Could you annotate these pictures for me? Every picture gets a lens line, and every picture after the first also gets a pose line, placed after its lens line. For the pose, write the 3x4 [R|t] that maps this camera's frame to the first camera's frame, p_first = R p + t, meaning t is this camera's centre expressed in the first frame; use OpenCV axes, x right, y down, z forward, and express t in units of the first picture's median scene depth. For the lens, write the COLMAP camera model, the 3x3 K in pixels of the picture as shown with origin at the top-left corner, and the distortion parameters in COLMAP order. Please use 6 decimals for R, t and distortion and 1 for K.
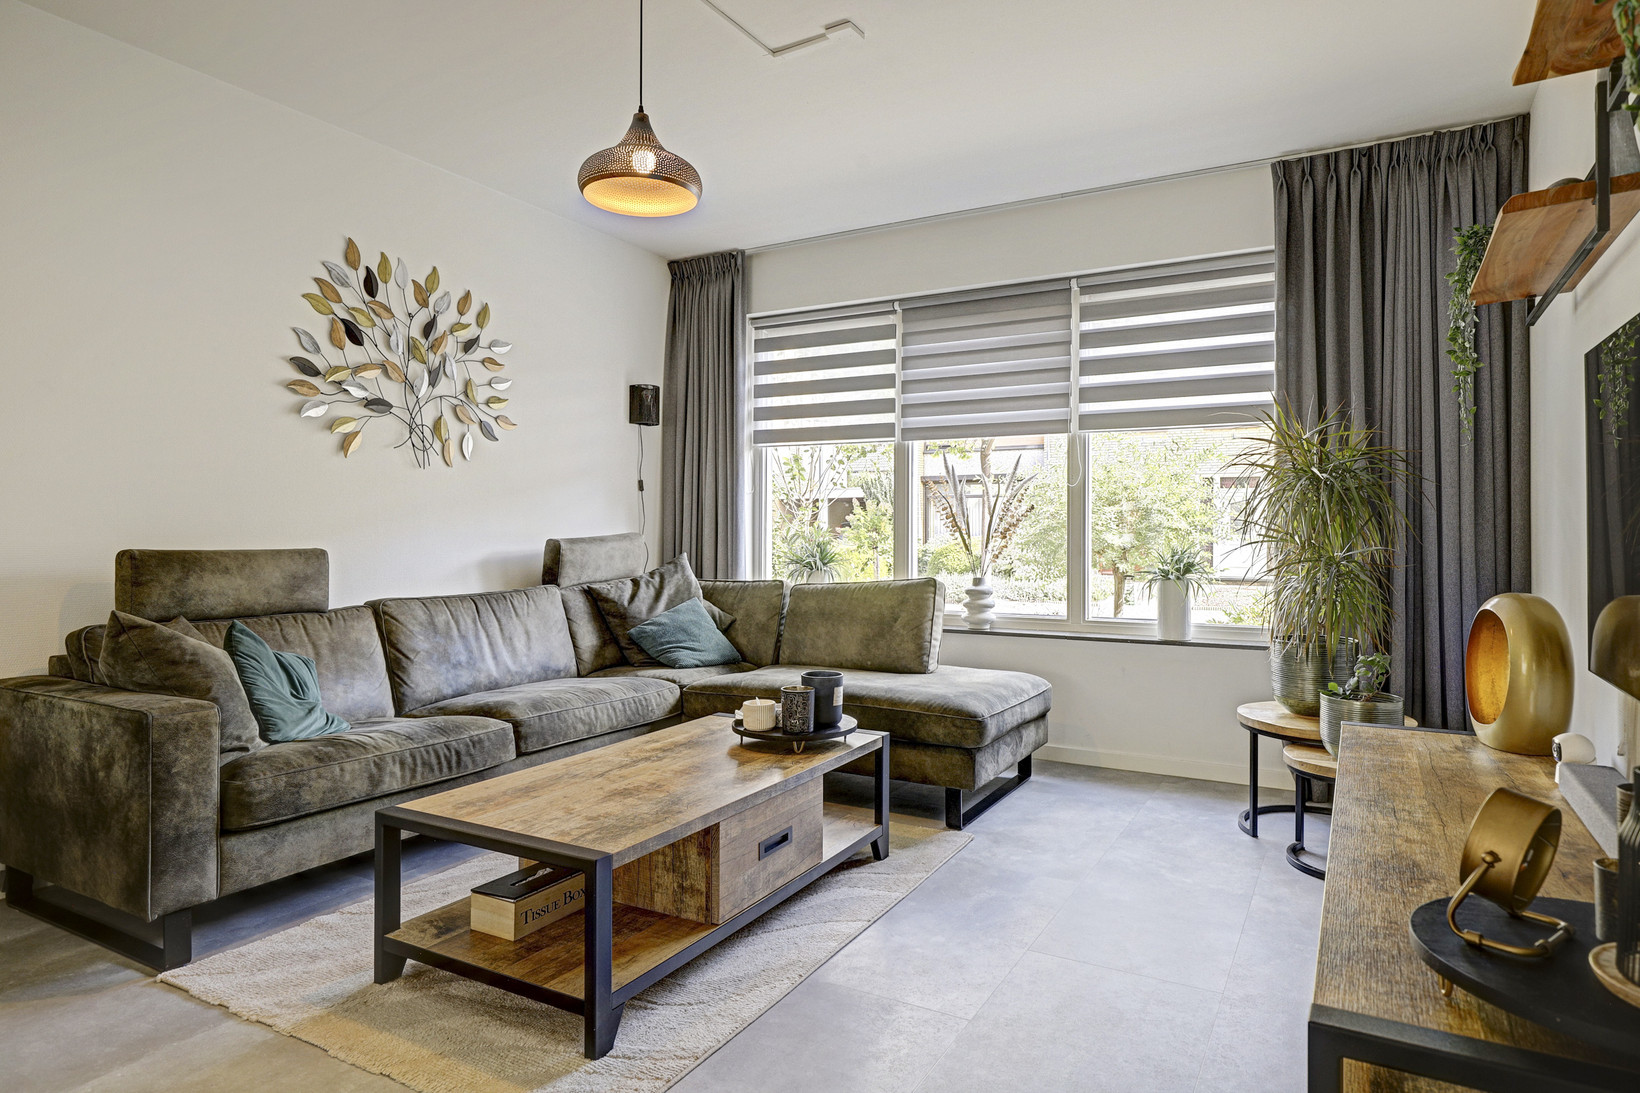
lens RADIAL K [[954.0, 0, 816.5], [0, 954.0, 531.8], [0, 0, 1]] dist [-0.004385, -0.001123]
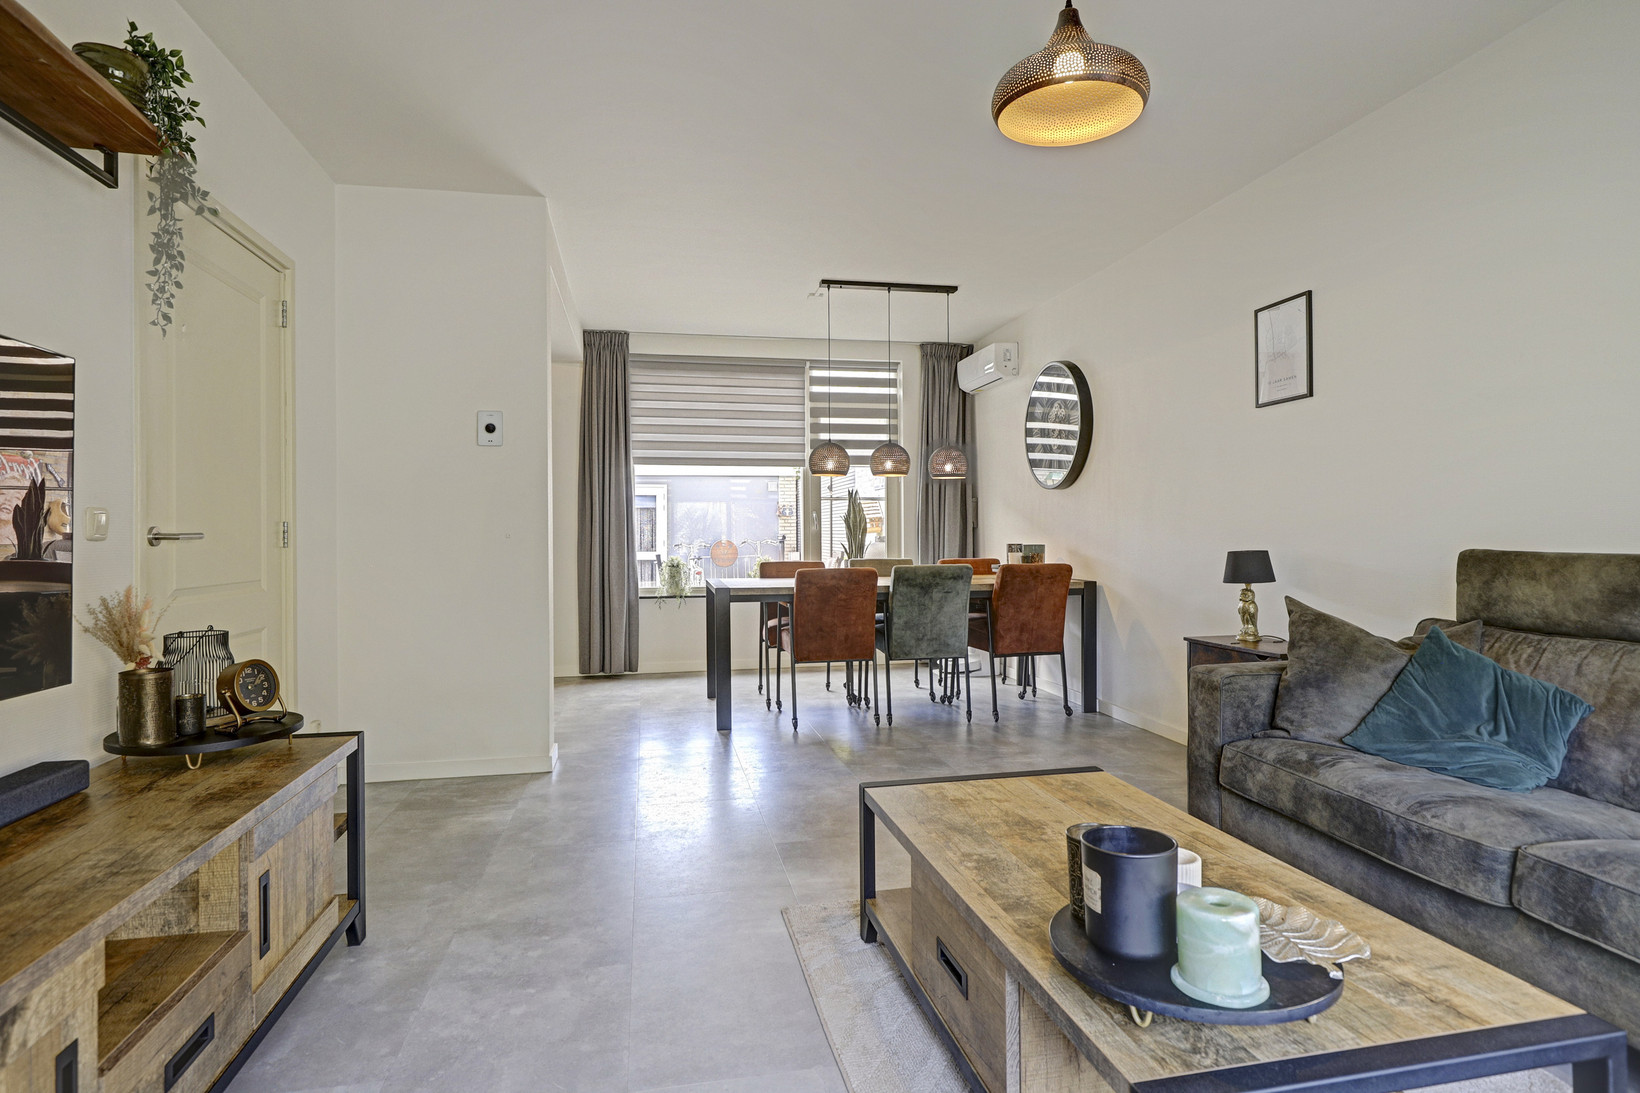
lens RADIAL K [[895.8, 0, 836.9], [0, 895.8, 532.8], [0, 0, 1]] dist [-0.002388, 0.002011]
pose [[-0.742034, 0.004408, -0.670348, 0.297217], [0.007753, 0.999968, -0.002007, -0.001469], [0.670317, -0.006686, -0.742044, 0.899031]]
